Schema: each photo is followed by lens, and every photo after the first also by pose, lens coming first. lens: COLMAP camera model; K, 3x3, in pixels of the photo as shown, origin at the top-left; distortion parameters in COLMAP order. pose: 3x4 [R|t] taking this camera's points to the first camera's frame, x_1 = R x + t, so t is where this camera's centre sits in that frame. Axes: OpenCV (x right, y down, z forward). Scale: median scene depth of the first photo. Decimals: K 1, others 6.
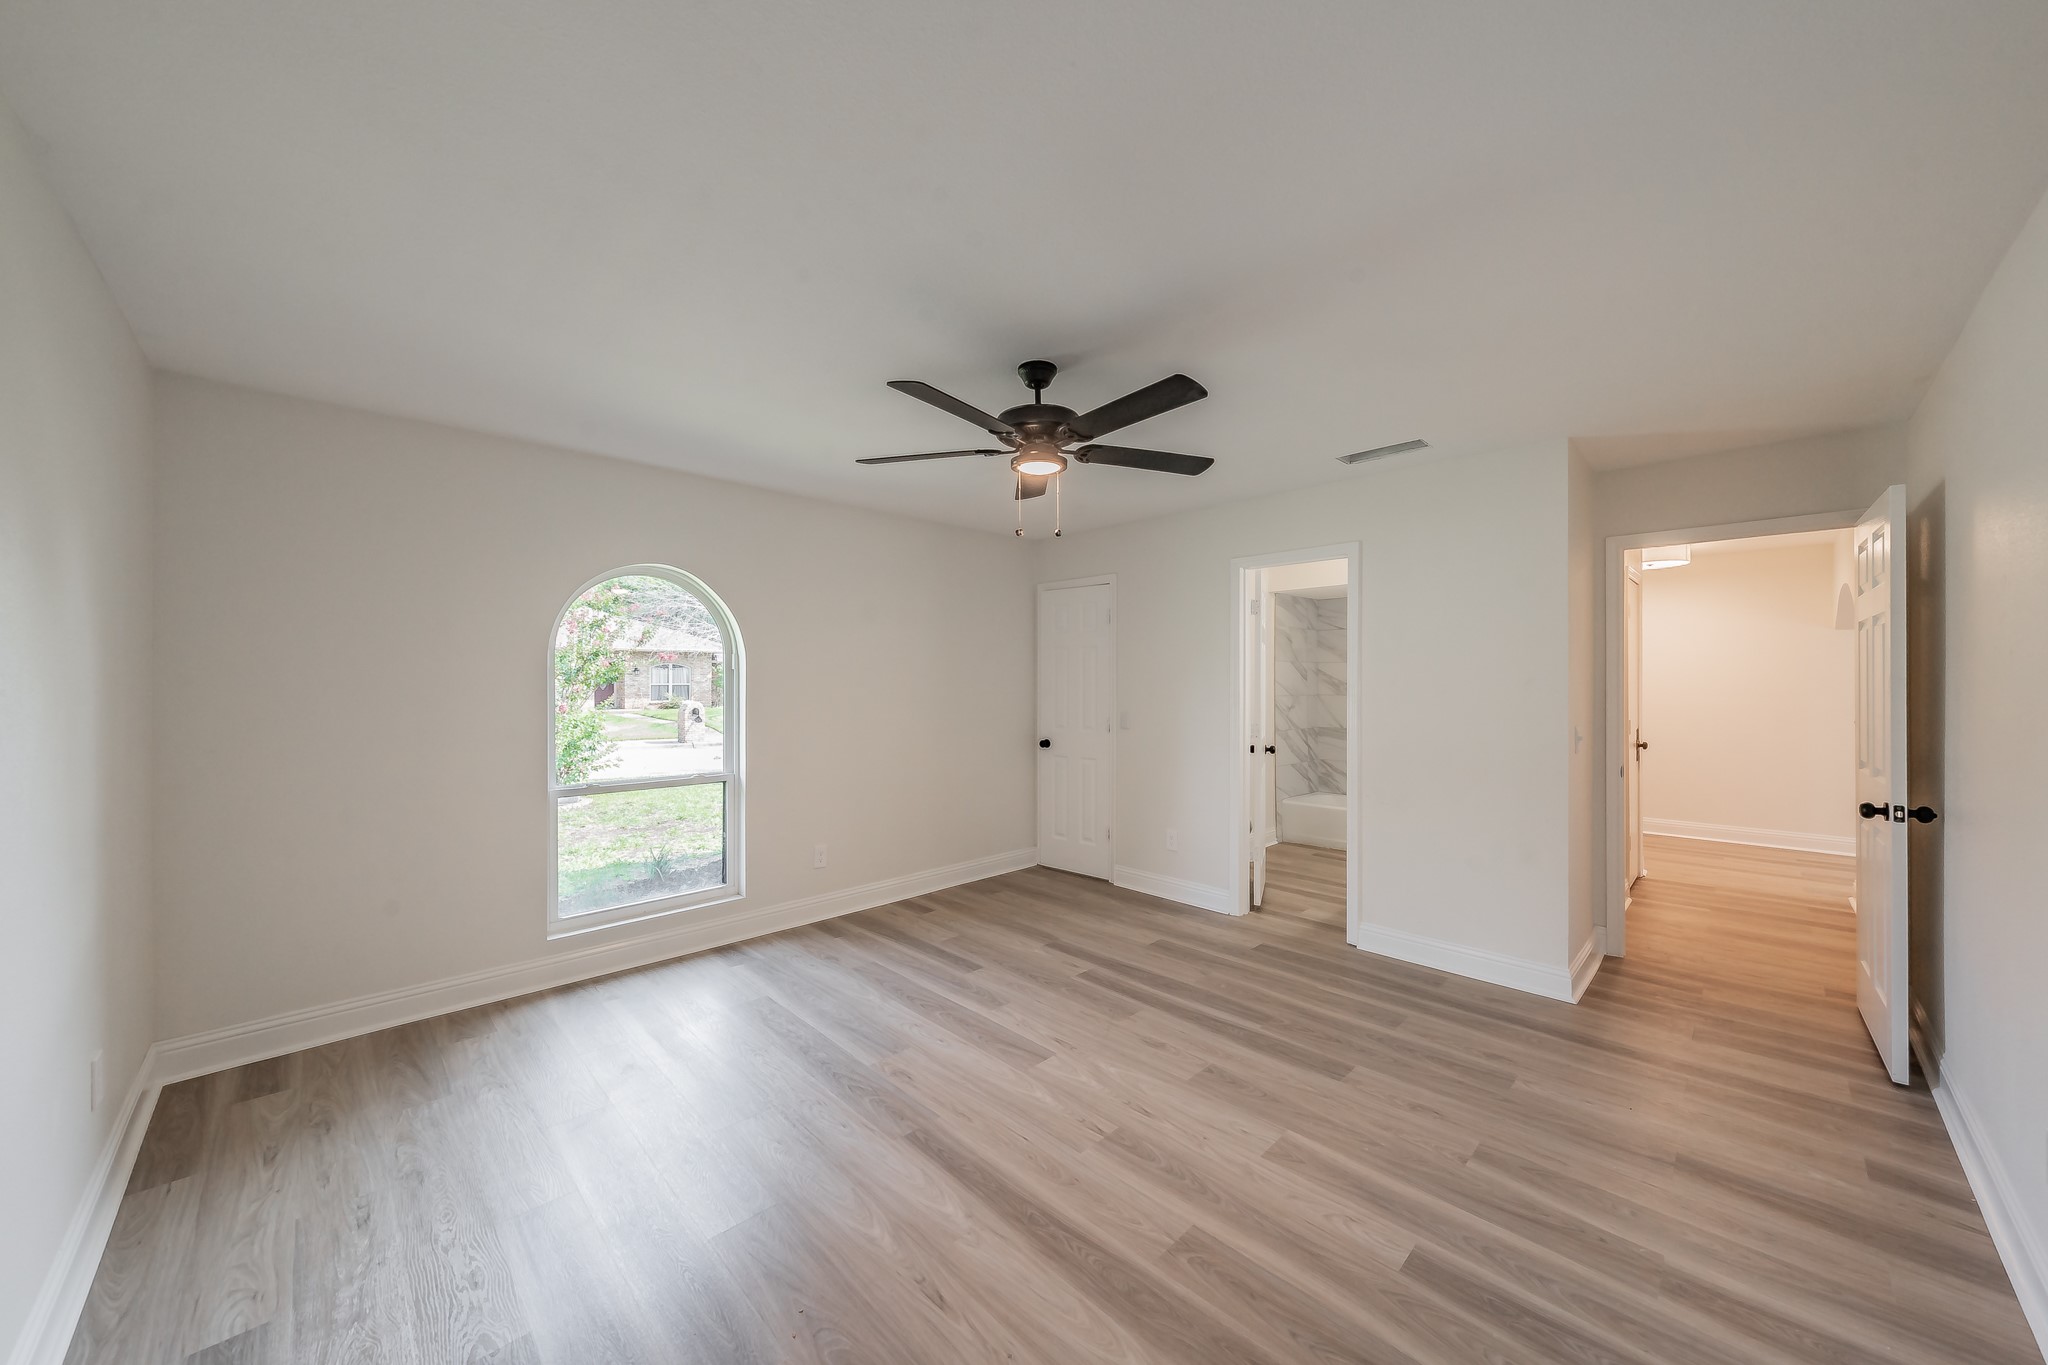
lens RADIAL K [[720.5, 0, 1044.0], [0, 720.5, 680.1], [0, 0, 1]] dist [0.000766, -0.000173]
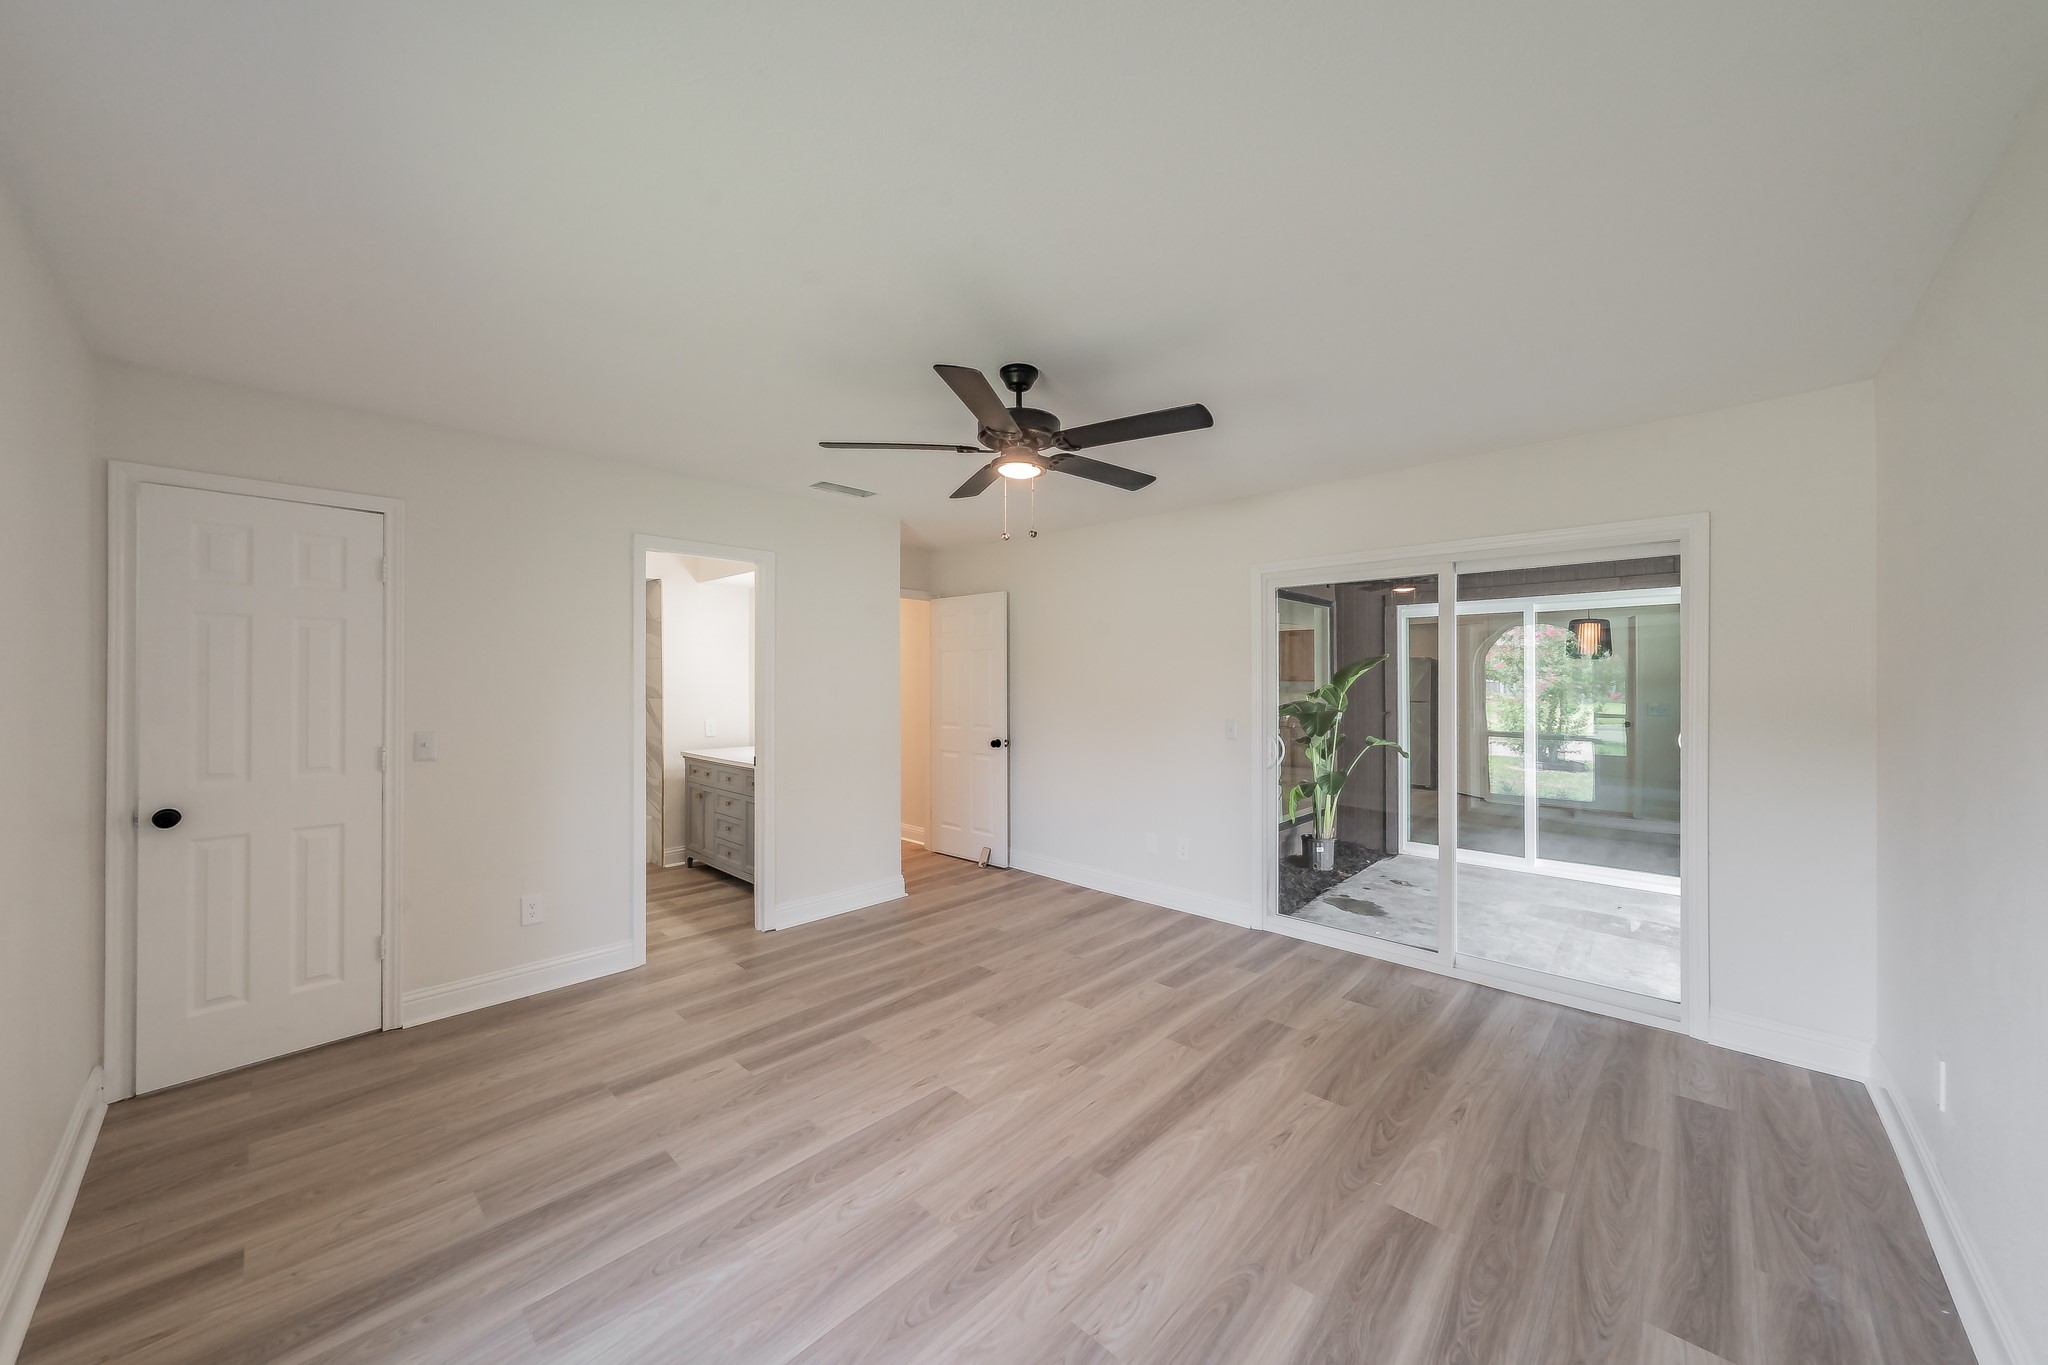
lens RADIAL K [[725.6, 0, 1015.7], [0, 725.6, 676.0], [0, 0, 1]] dist [0.002111, 0.000188]
pose [[-0.019548, 0.008260, 0.999775, -0.848268], [-0.004548, 0.999955, -0.008351, -0.000723], [-0.999799, -0.004710, -0.019509, 0.857095]]
